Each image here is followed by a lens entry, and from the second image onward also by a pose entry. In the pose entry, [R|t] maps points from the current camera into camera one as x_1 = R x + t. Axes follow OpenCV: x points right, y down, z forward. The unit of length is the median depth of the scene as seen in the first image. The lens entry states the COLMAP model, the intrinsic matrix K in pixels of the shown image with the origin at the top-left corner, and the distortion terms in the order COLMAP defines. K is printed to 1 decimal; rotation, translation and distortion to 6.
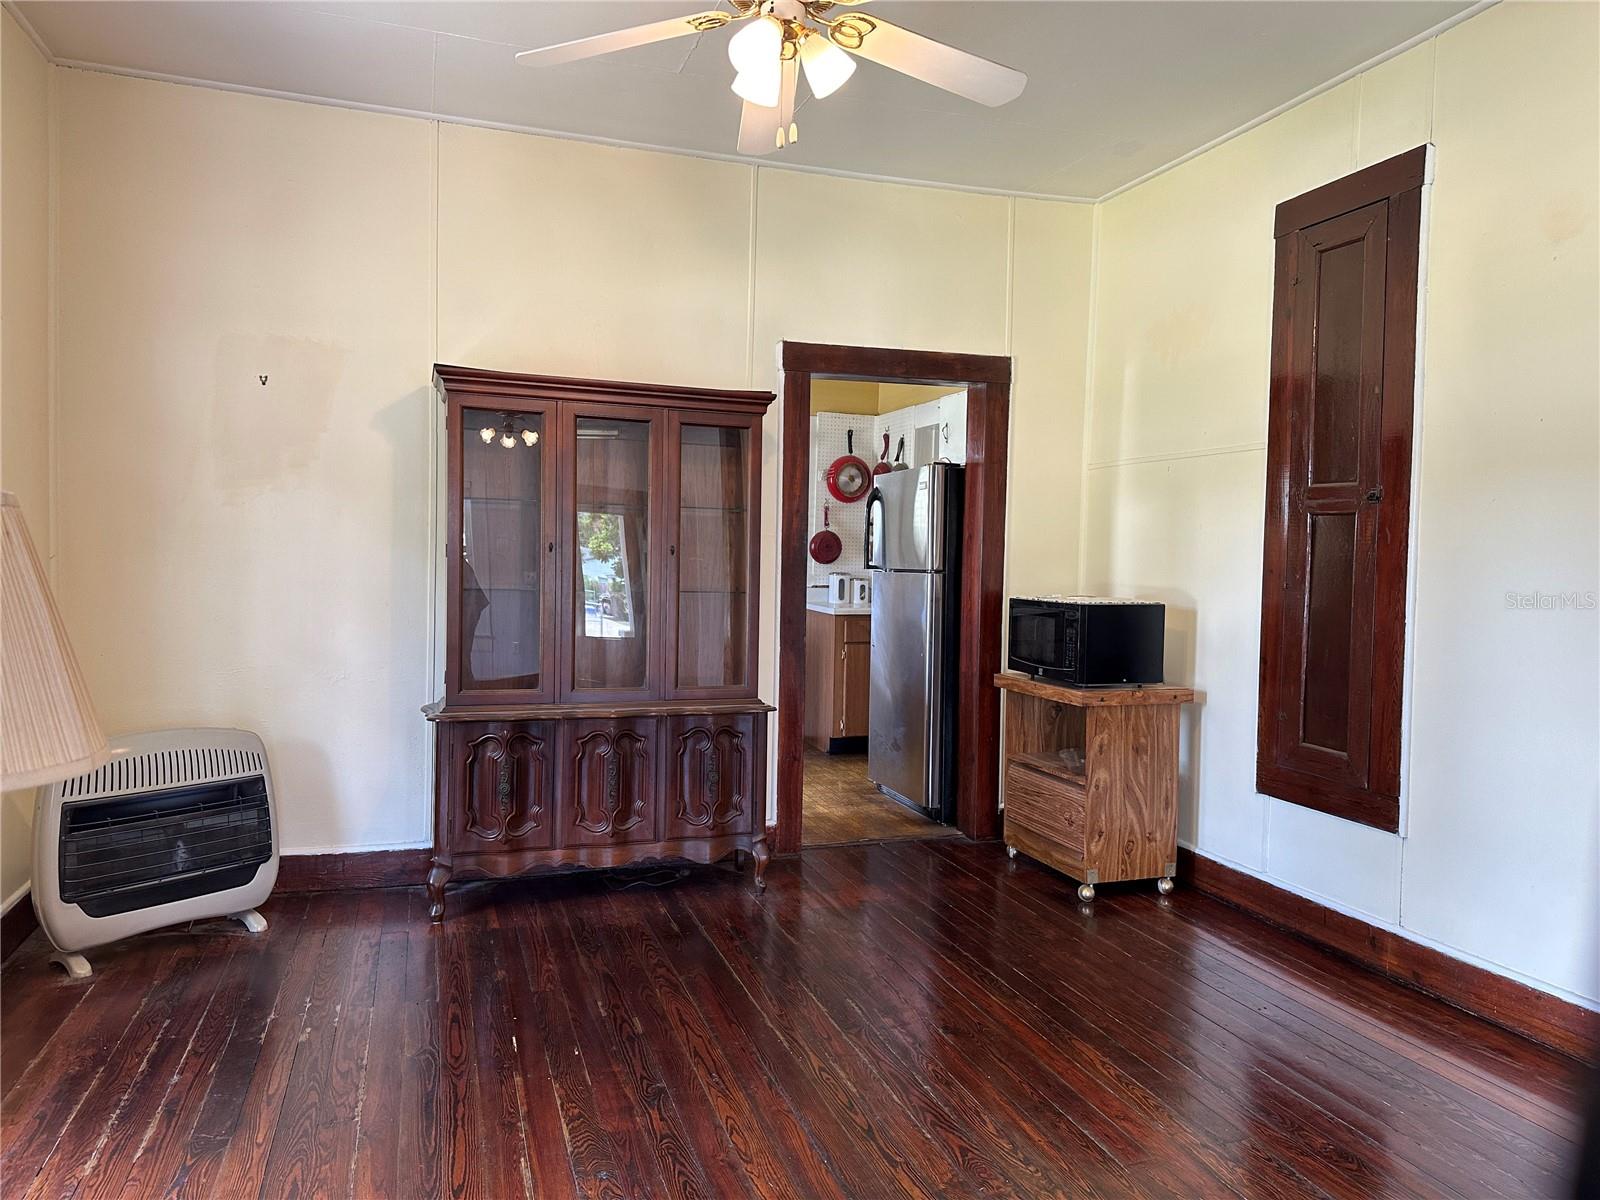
lens RADIAL K [[1125.3, 0, 800.0], [0, 1125.3, 600.0], [0, 0, 1]] dist [0.149492, -0.202479]
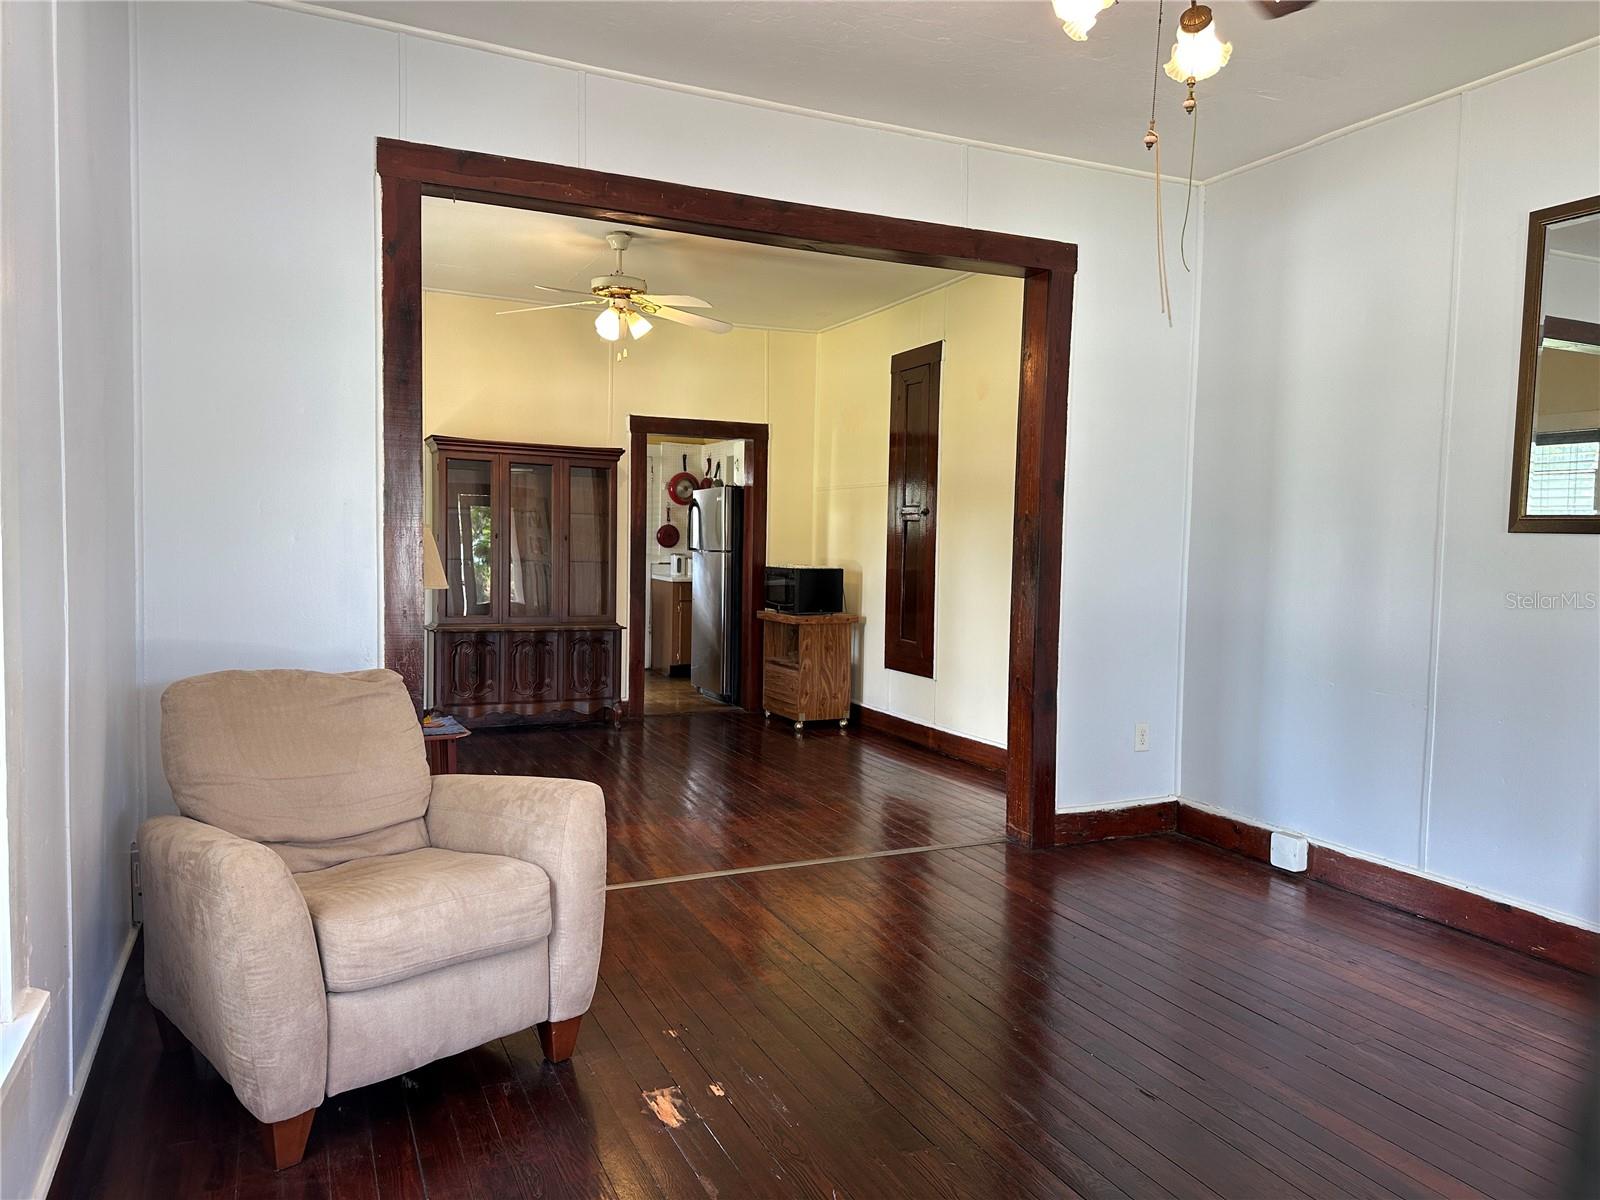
lens RADIAL K [[1112.4, 0, 804.7], [0, 1112.4, 610.9], [0, 0, 1]] dist [0.100553, -0.091981]
pose [[0.993226, -0.005093, 0.116087, 0.054163], [0.002667, 0.999775, 0.021044, 0.034243], [-0.116168, -0.020592, 0.993016, -0.777149]]
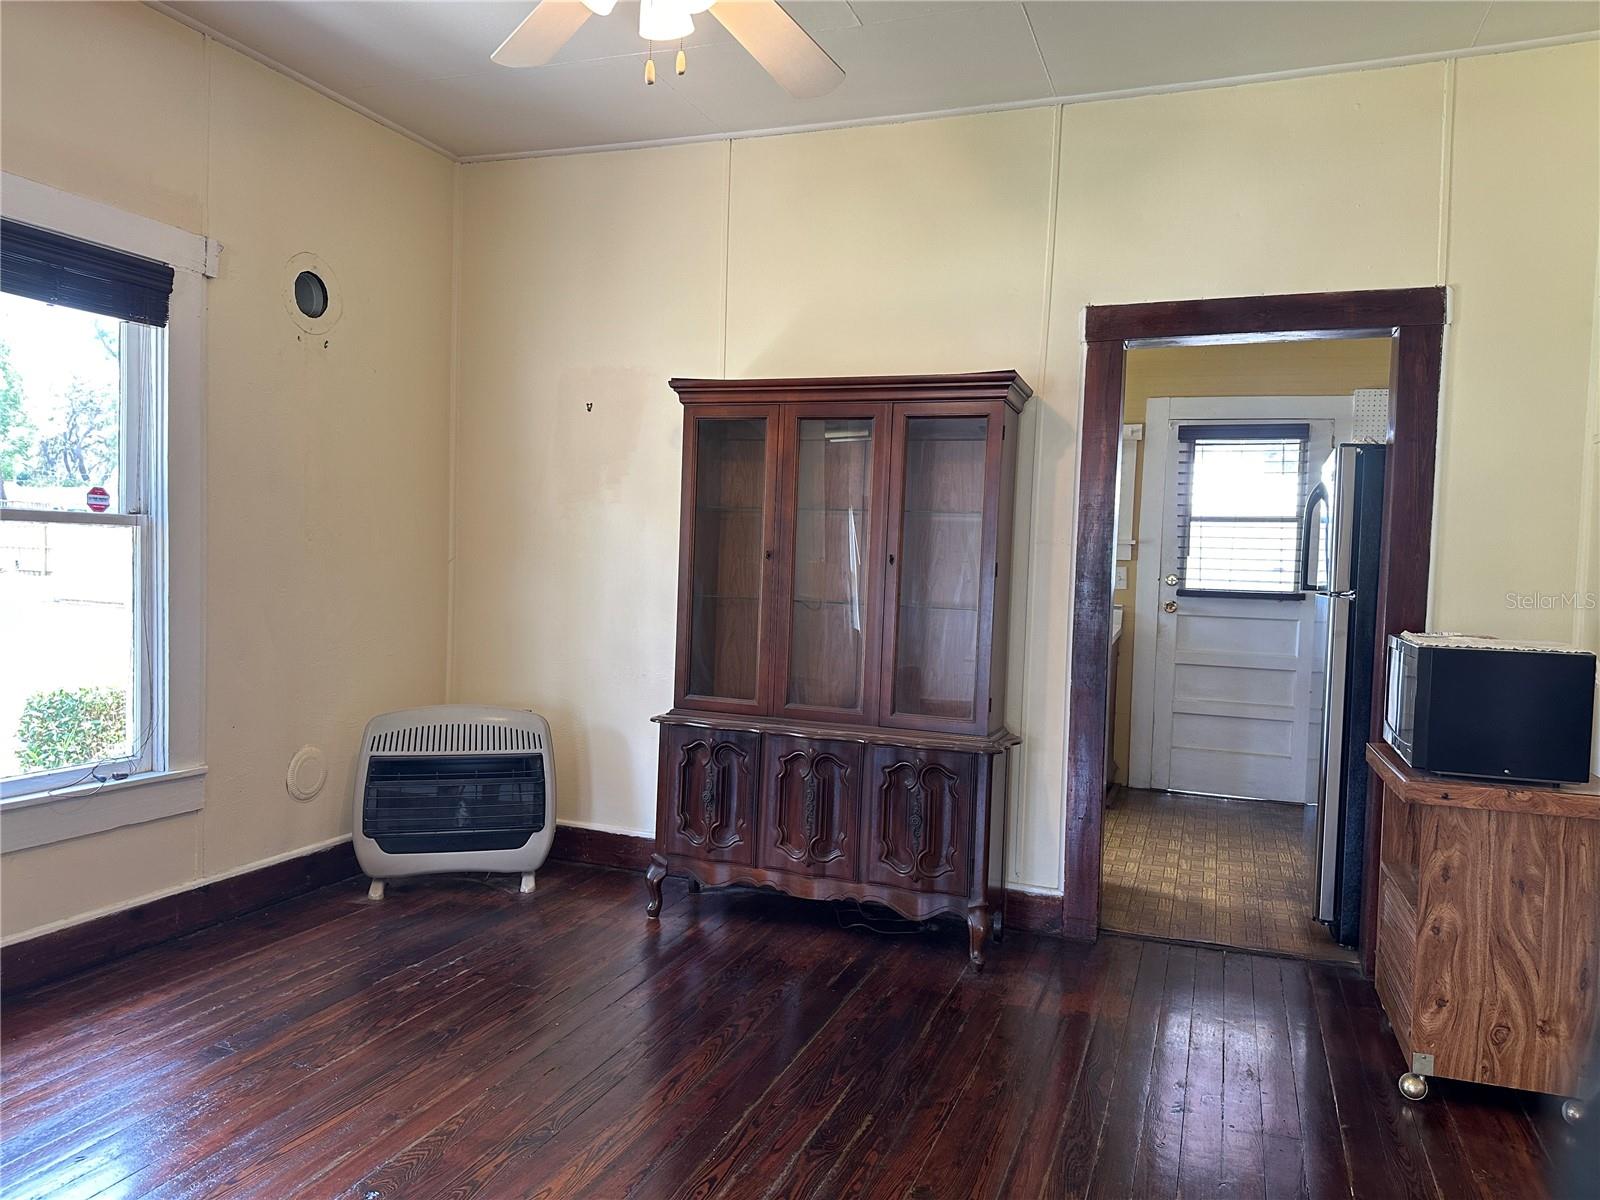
lens RADIAL K [[1143.8, 0, 800.0], [0, 1143.8, 600.0], [0, 0, 1]] dist [0.098847, -0.099346]
pose [[0.775777, 0.031479, -0.630221, 0.397112], [-0.041664, 0.999131, -0.001381, -0.007992], [0.629630, 0.027329, 0.776414, 0.248798]]
